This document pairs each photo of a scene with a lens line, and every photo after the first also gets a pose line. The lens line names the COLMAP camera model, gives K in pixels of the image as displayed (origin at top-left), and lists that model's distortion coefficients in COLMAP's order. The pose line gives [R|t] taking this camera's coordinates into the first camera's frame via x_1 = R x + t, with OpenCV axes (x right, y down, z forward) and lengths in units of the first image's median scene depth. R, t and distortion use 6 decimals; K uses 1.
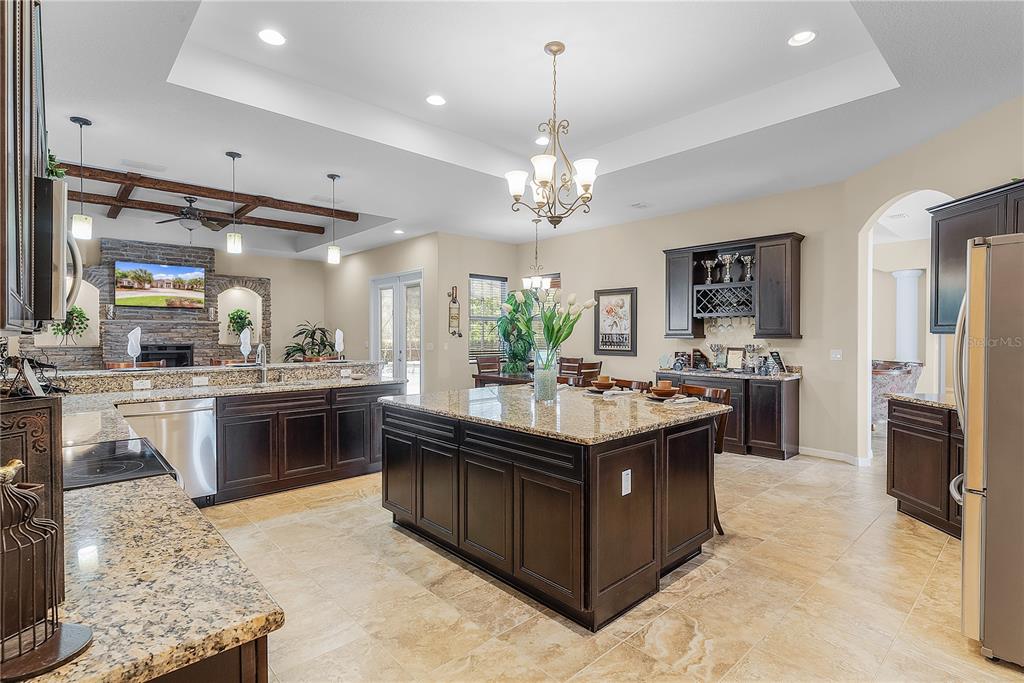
lens RADIAL K [[497.5, 0, 513.4], [0, 497.5, 337.1], [0, 0, 1]] dist [-0.001389, 0.000156]
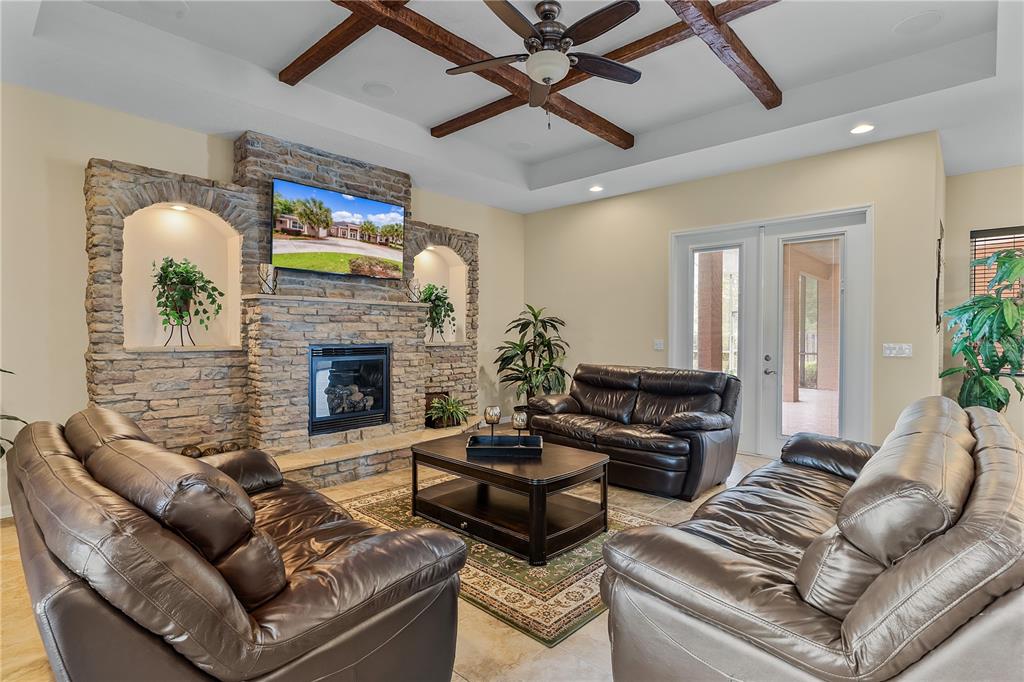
lens RADIAL K [[497.5, 0, 513.4], [0, 497.5, 336.6], [0, 0, 1]] dist [-0.001389, 0.000156]
pose [[0.996979, 0.003061, 0.077617, -0.570849], [-0.003571, 0.999973, 0.006434, 0.002209], [-0.077595, -0.006692, 0.996963, 0.458366]]
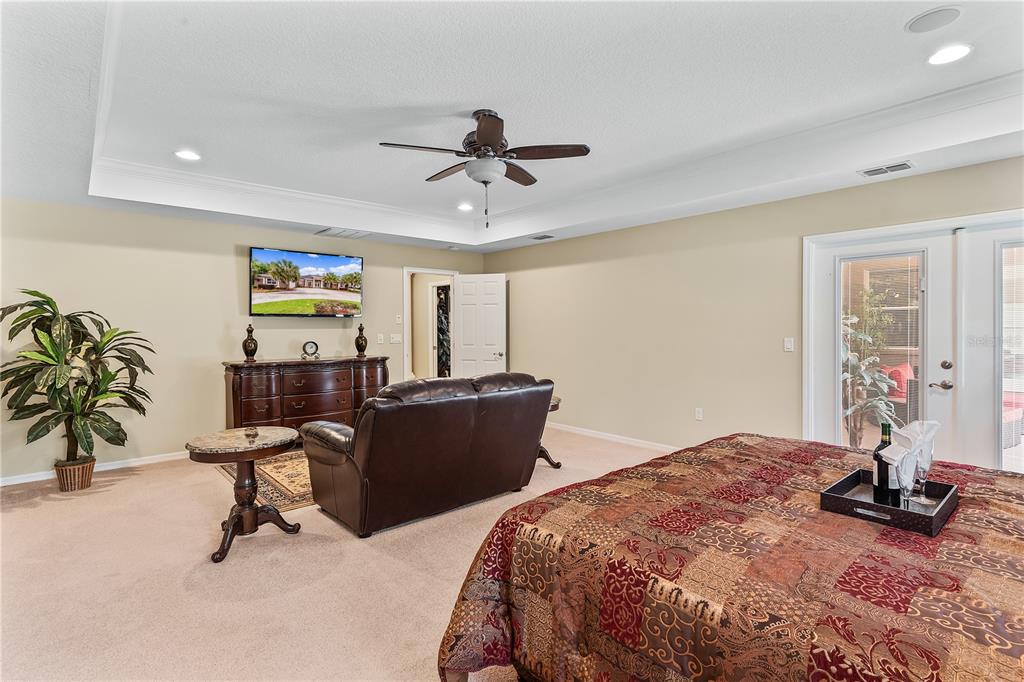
lens RADIAL K [[497.5, 0, 513.4], [0, 497.5, 336.6], [0, 0, 1]] dist [-0.001389, 0.000156]
pose [[0.999638, -0.007076, -0.025948, -0.409255], [0.007323, 0.999929, 0.009441, -0.035325], [0.025880, -0.009628, 0.999619, 0.317533]]
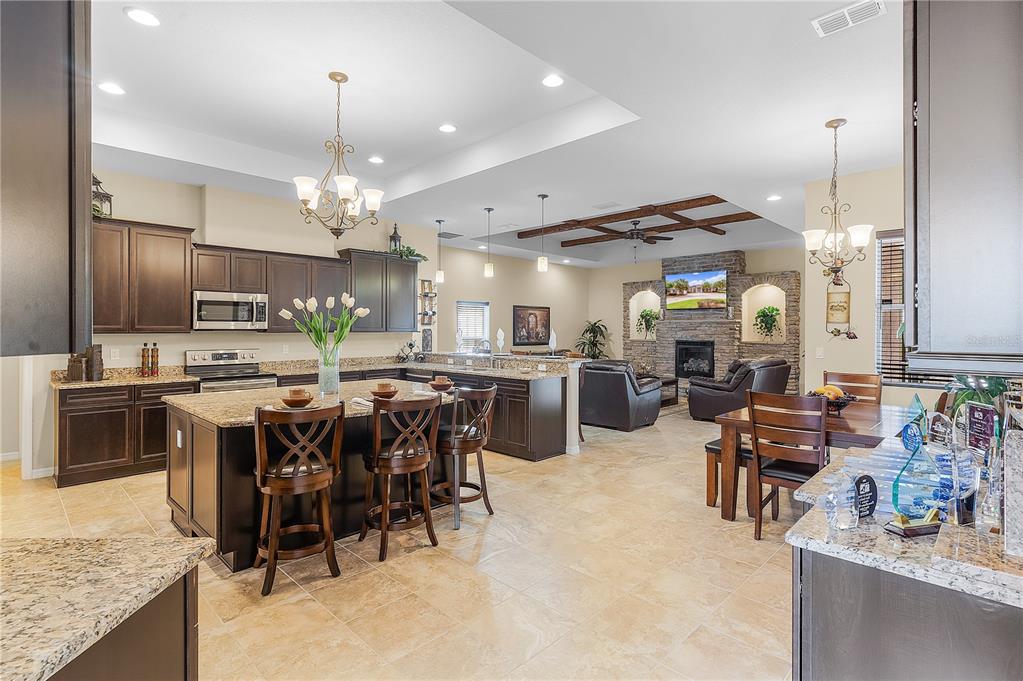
lens RADIAL K [[500.5, 0, 508.6], [0, 500.5, 326.9], [0, 0, 1]] dist [0.000745, 0.000184]
pose [[0.046952, -0.004861, -0.998885, 0.461358], [-0.007421, 0.999959, -0.005215, -0.007922], [0.998870, 0.007658, 0.046914, 0.506062]]
